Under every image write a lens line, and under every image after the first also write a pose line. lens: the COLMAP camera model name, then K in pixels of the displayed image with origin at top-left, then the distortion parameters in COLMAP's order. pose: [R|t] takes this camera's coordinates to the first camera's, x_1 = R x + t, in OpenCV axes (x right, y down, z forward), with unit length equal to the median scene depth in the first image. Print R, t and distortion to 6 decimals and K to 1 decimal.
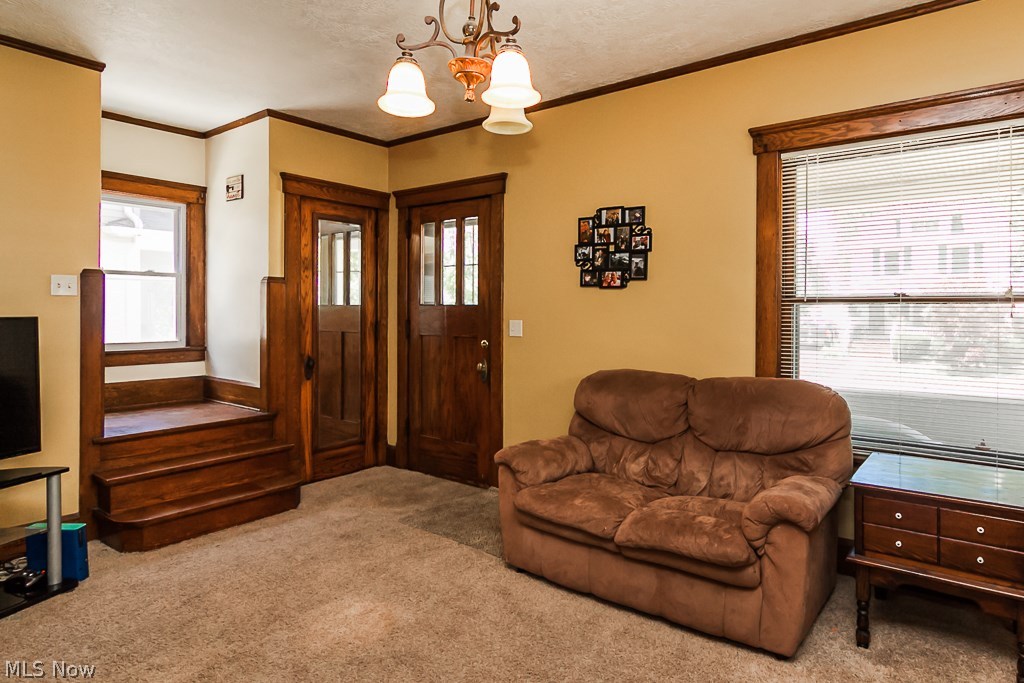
lens RADIAL K [[592.7, 0, 571.9], [0, 592.7, 313.4], [0, 0, 1]] dist [-0.000883, -0.000284]
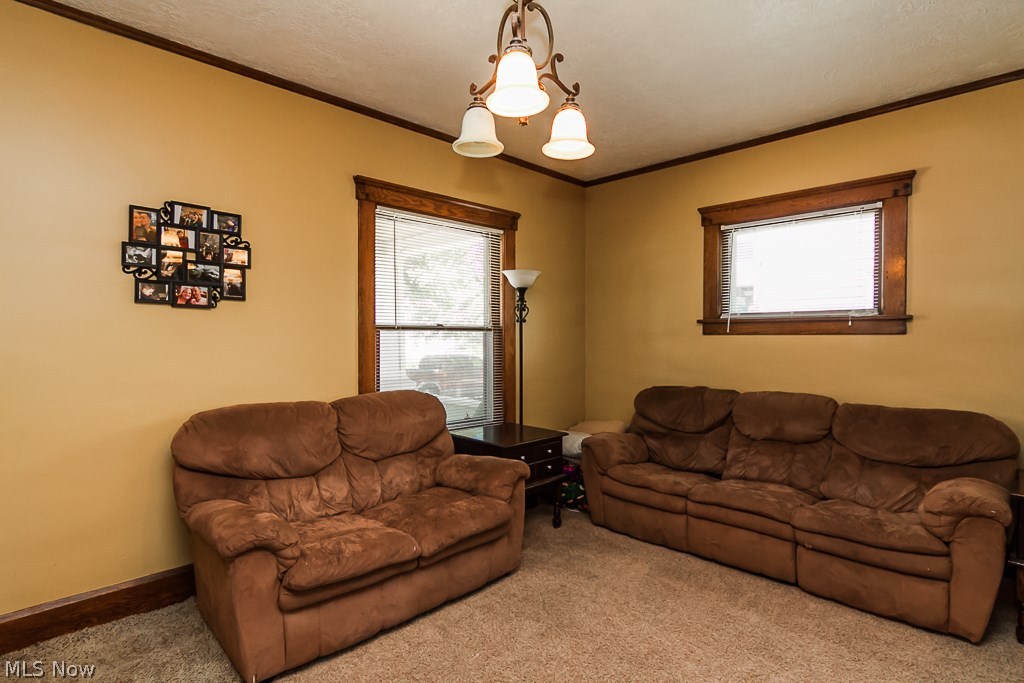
lens RADIAL K [[521.5, 0, 512.0], [0, 521.5, 341.5], [0, 0, 1]] dist [-0.002100, -0.000037]
pose [[0.175758, -0.014082, 0.984333, -0.548639], [-0.001080, 0.999894, 0.014498, -0.007560], [-0.984433, -0.003611, 0.175724, 0.462971]]
